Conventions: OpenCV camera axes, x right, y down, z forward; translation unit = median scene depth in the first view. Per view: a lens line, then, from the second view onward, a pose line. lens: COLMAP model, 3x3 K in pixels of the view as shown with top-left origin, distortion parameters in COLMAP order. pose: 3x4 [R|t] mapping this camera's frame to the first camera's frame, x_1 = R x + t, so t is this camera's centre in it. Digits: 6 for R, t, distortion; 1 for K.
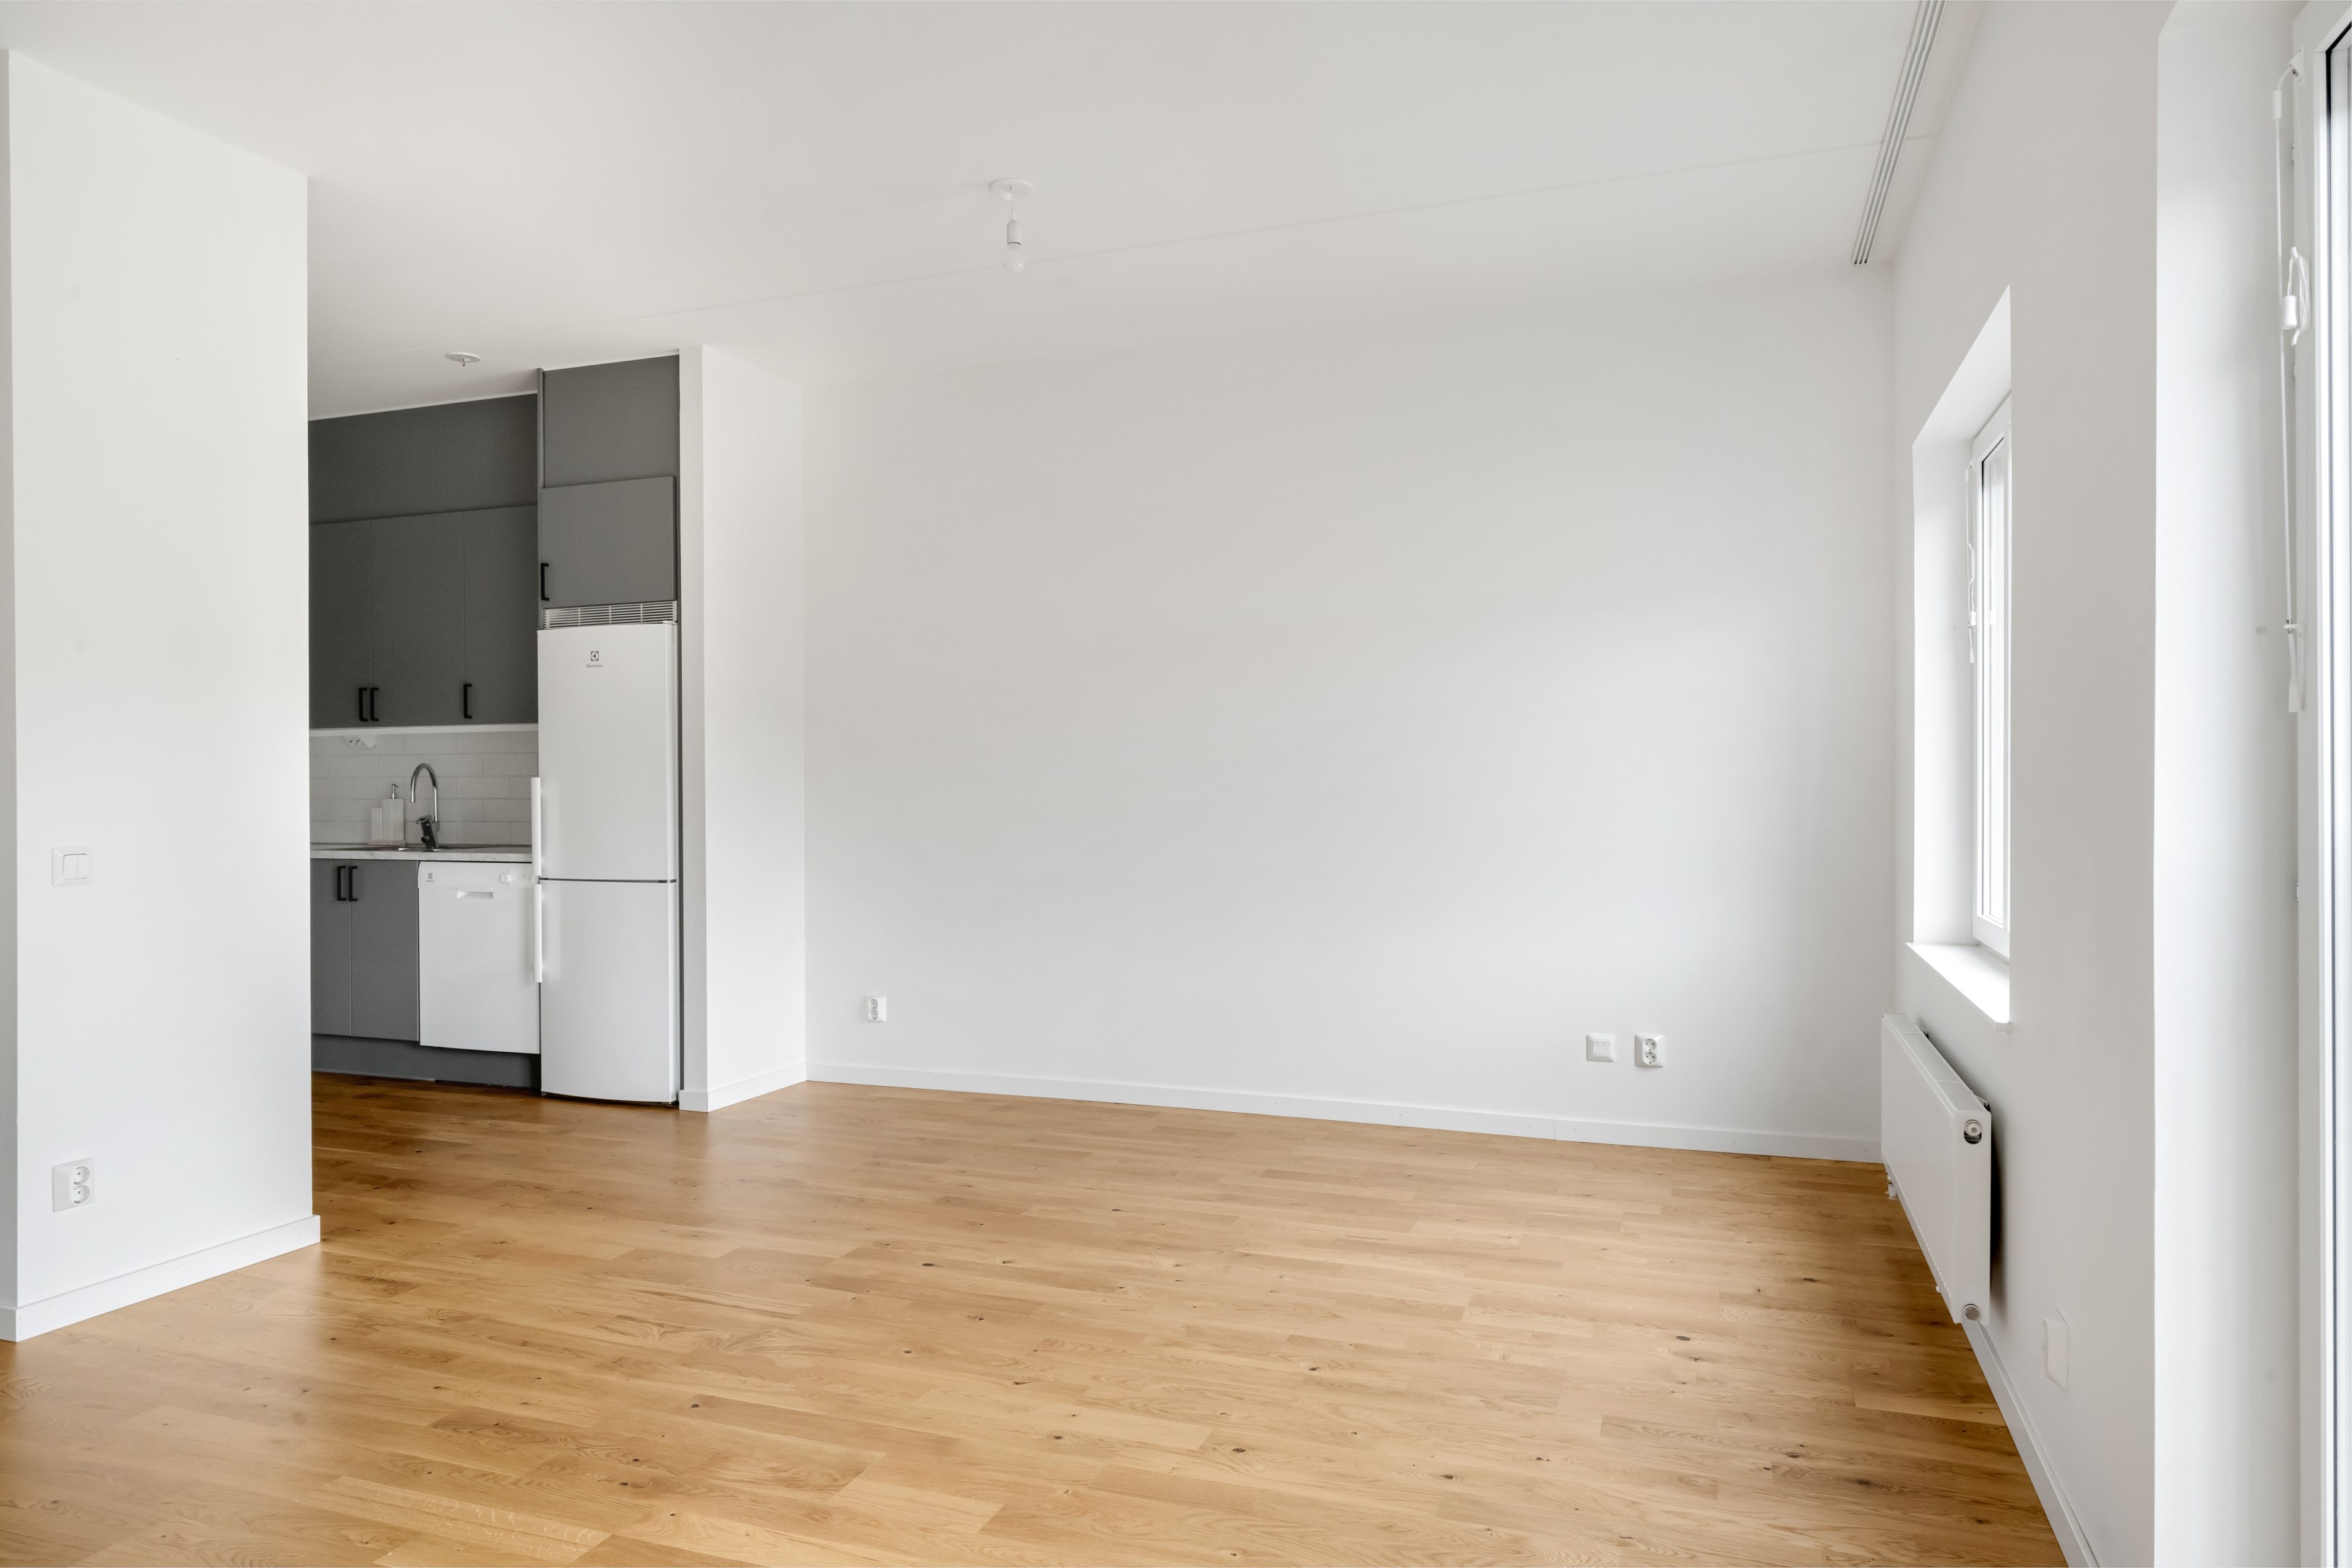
lens RADIAL K [[1466.9, 0, 1176.0], [0, 1466.9, 784.0], [0, 0, 1]] dist [-0.003538, -0.000533]
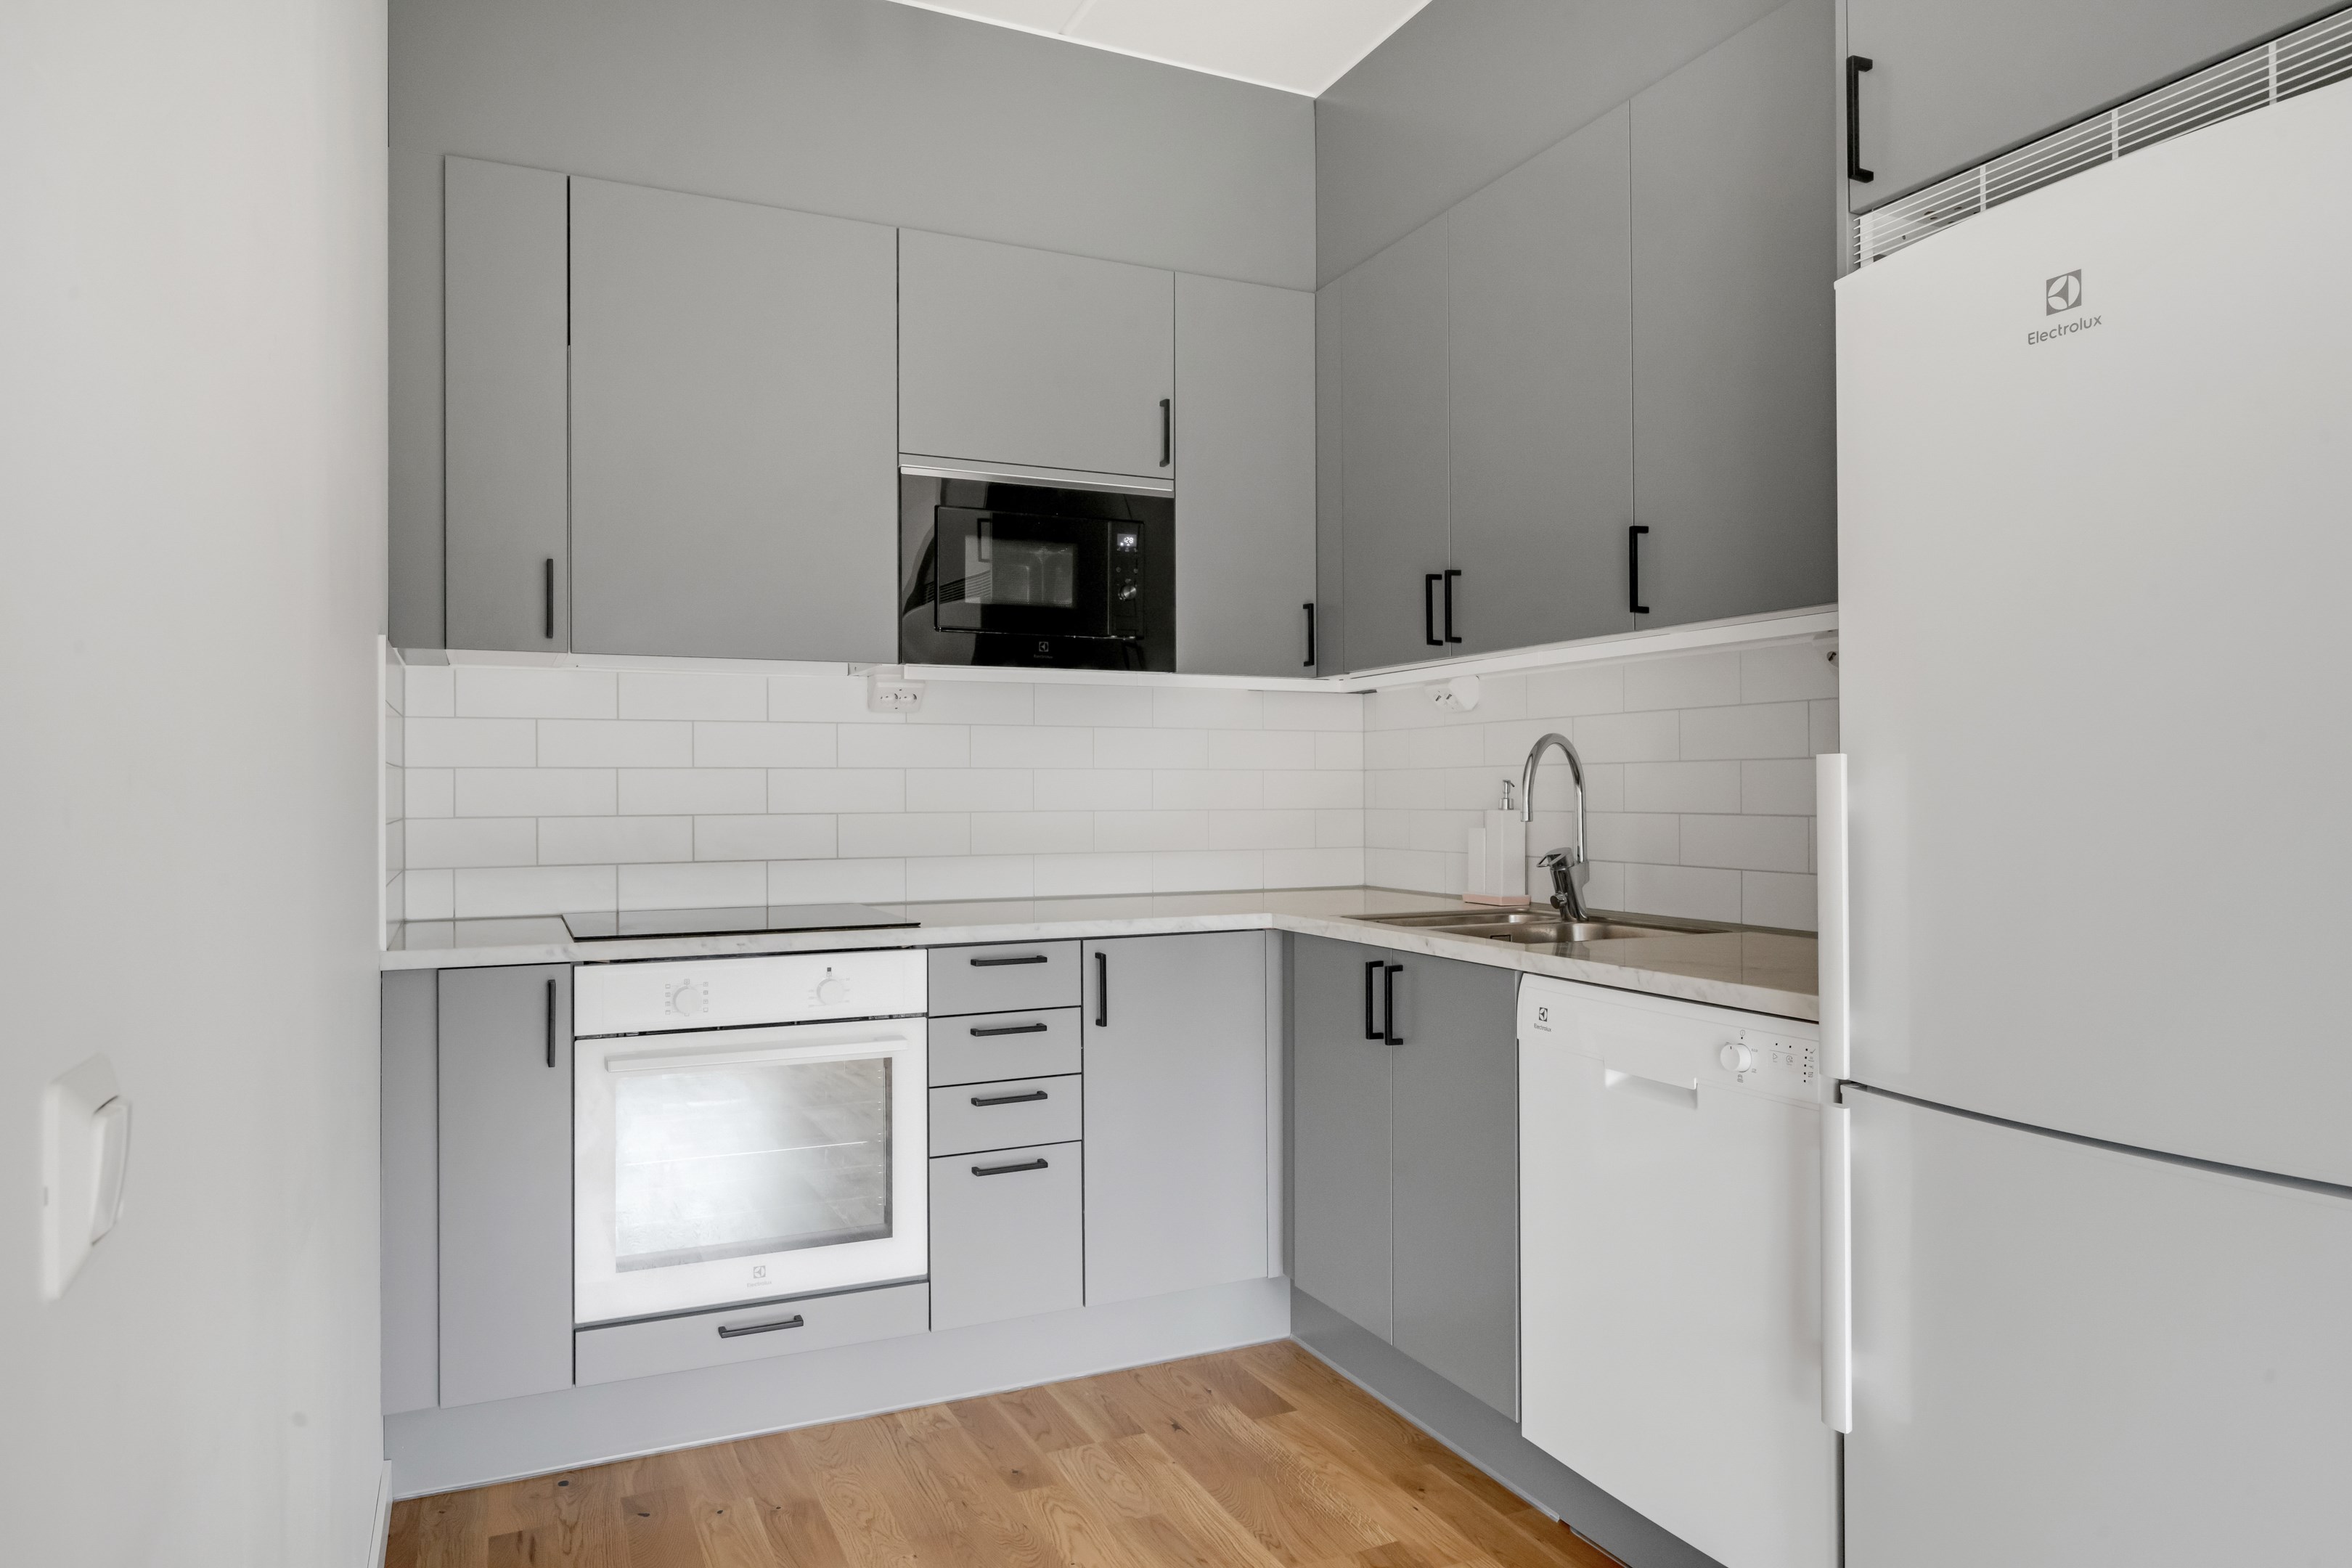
lens RADIAL K [[1452.7, 0, 1176.0], [0, 1452.7, 784.0], [0, 0, 1]] dist [-0.015514, -0.000615]
pose [[0.707522, -0.000356, -0.706691, -0.302671], [-0.003736, 0.999984, -0.004244, 0.004056], [0.706681, 0.005642, 0.707509, 0.651140]]
